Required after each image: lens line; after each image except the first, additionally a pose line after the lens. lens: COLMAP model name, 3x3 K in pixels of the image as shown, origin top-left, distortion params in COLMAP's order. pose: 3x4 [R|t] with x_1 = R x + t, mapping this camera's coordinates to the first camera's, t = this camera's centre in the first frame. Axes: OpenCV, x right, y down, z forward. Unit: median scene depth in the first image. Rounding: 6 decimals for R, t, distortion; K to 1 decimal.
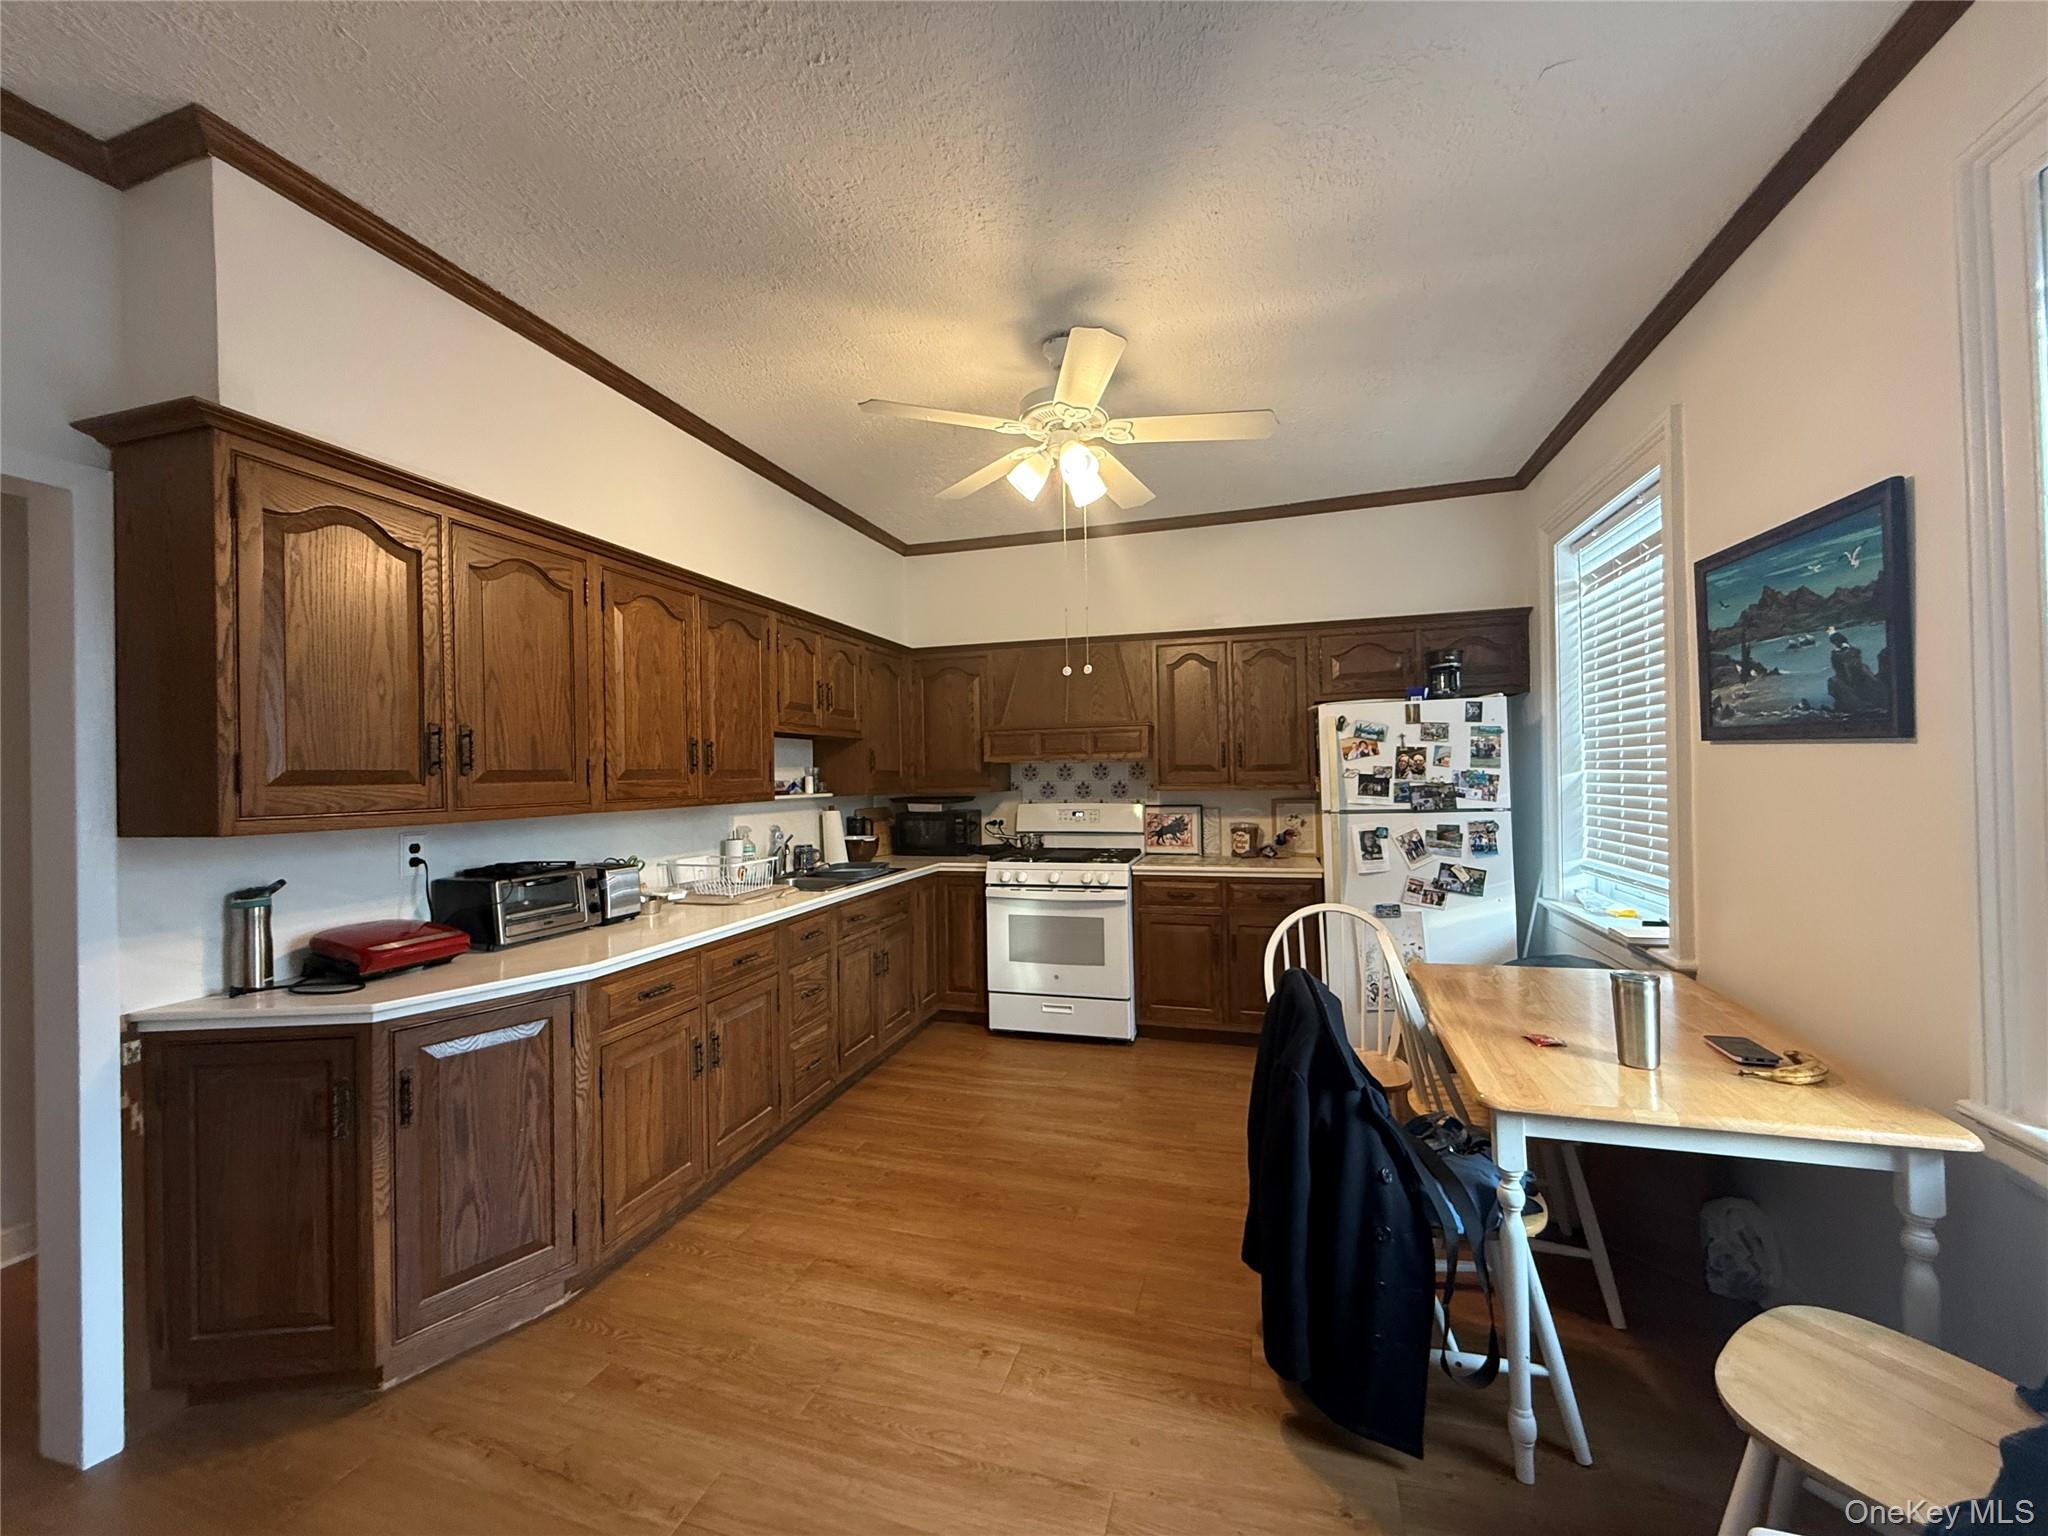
lens RADIAL K [[817.7, 0, 1018.0], [0, 817.7, 766.5], [0, 0, 1]] dist [-0.000506, 0.000281]
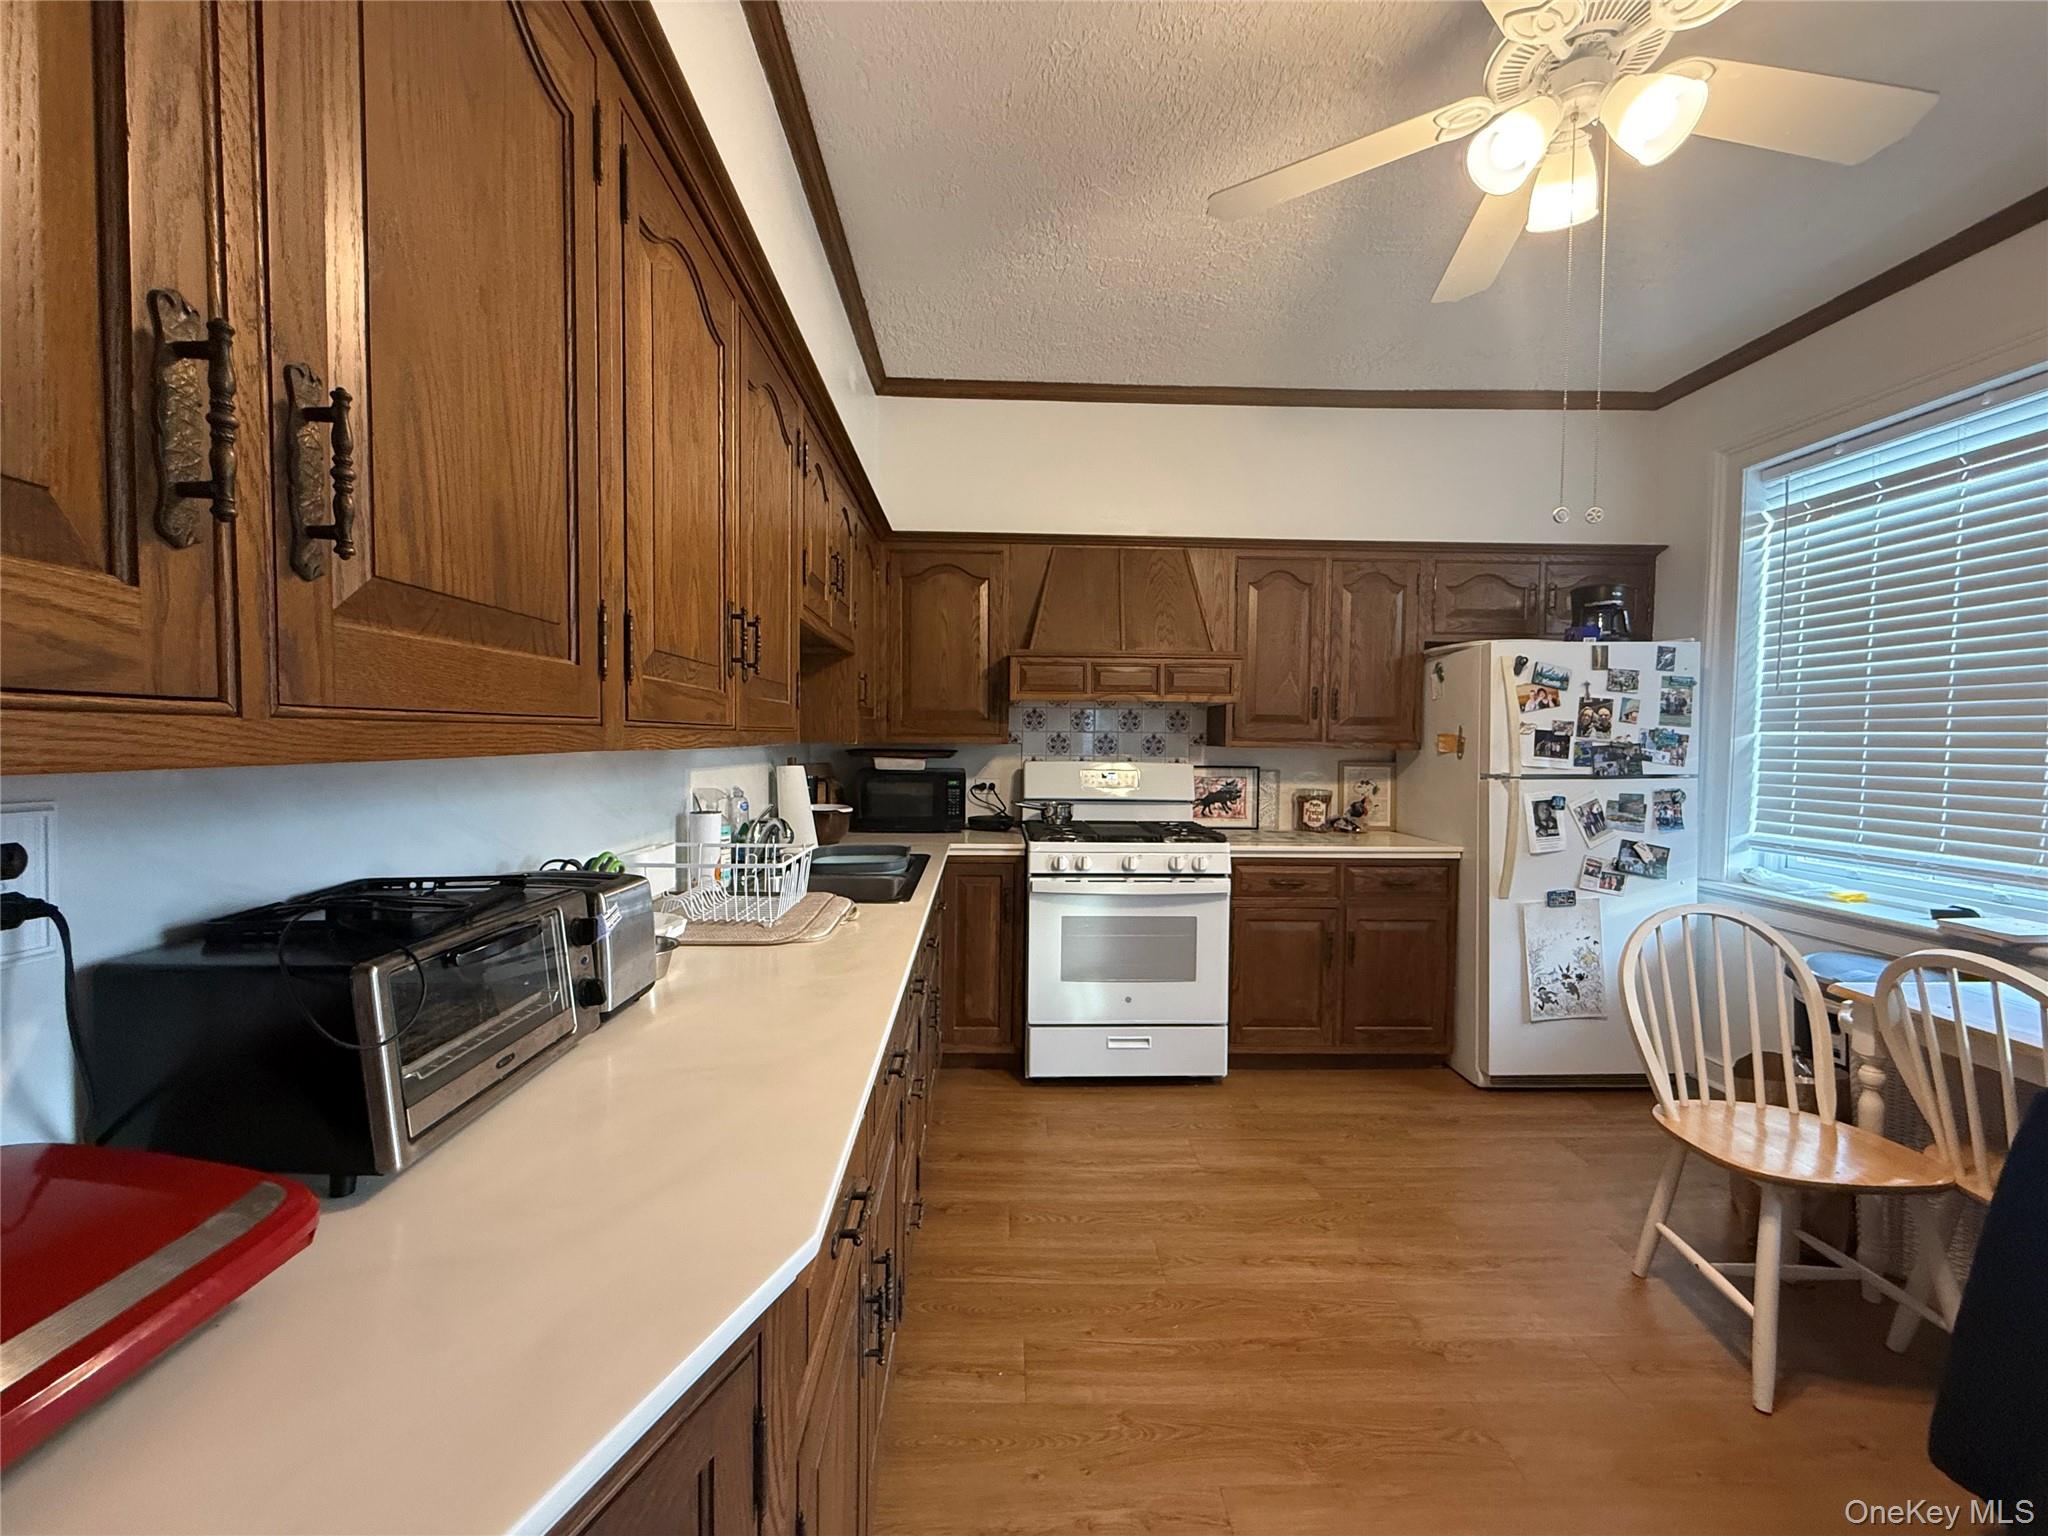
lens RADIAL K [[817.7, 0, 1018.0], [0, 817.7, 766.5], [0, 0, 1]] dist [-0.000506, 0.000281]
pose [[0.946547, 0.016850, 0.322126, -0.388999], [-0.030639, 0.998816, 0.037783, 0.036921], [-0.321108, -0.045633, 0.945943, 0.489270]]
